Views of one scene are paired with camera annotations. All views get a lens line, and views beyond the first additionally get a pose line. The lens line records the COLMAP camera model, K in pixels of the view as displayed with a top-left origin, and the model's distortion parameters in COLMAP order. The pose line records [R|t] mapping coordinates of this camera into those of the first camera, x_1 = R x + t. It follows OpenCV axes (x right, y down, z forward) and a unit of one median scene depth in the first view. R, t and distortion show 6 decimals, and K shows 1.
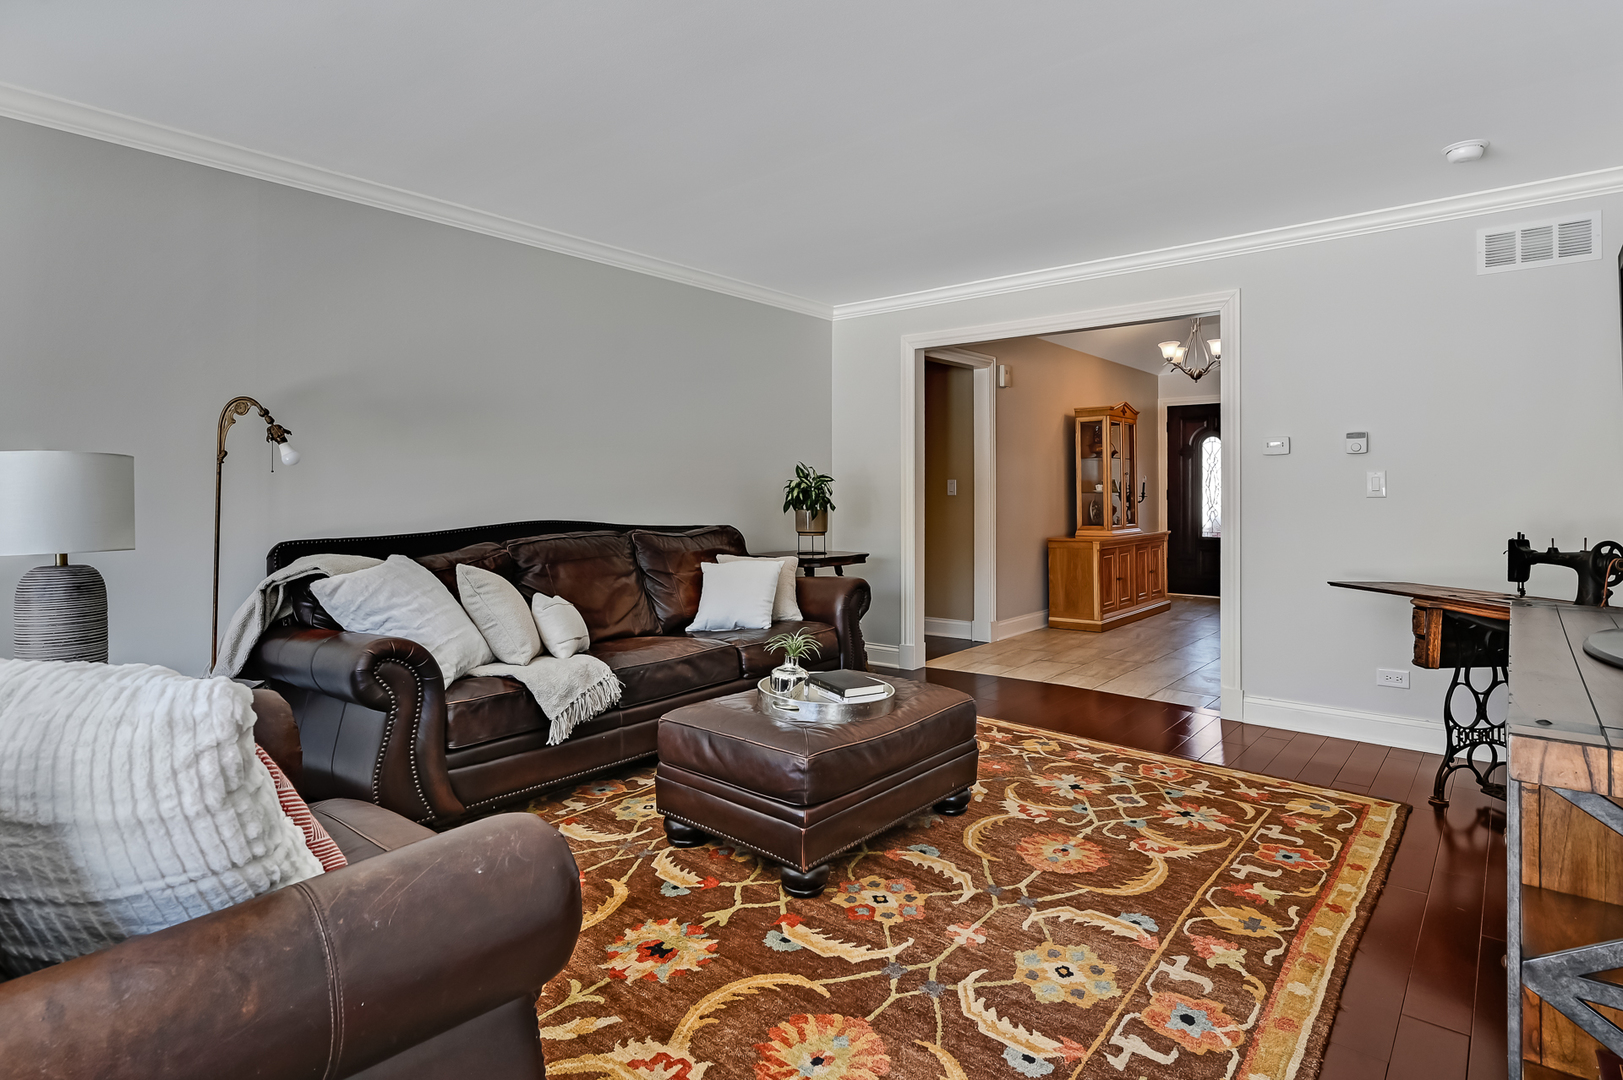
lens RADIAL K [[815.8, 0, 827.8], [0, 815.8, 491.8], [0, 0, 1]] dist [-0.001795, -0.000360]
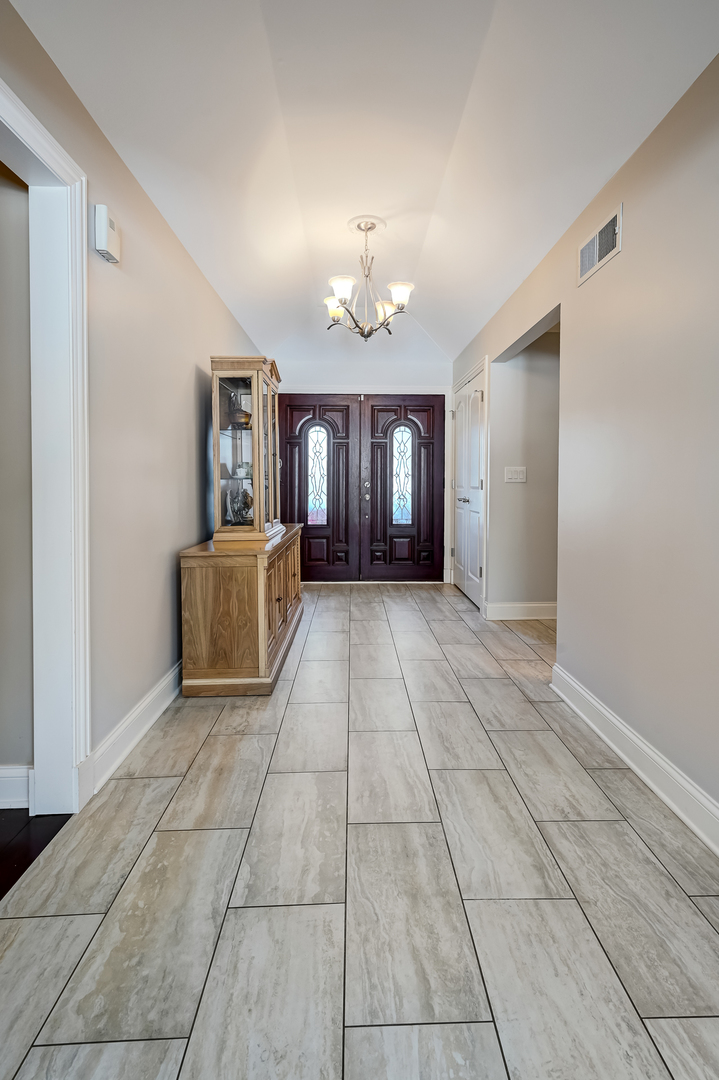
lens RADIAL K [[500.9, 0, 372.7], [0, 500.9, 491.6], [0, 0, 1]] dist [-0.010975, 0.000975]
pose [[0.736431, -0.010696, 0.676429, 0.171299], [-0.002998, 0.999814, 0.019075, 0.004183], [-0.676506, -0.016075, 0.736261, 0.875922]]
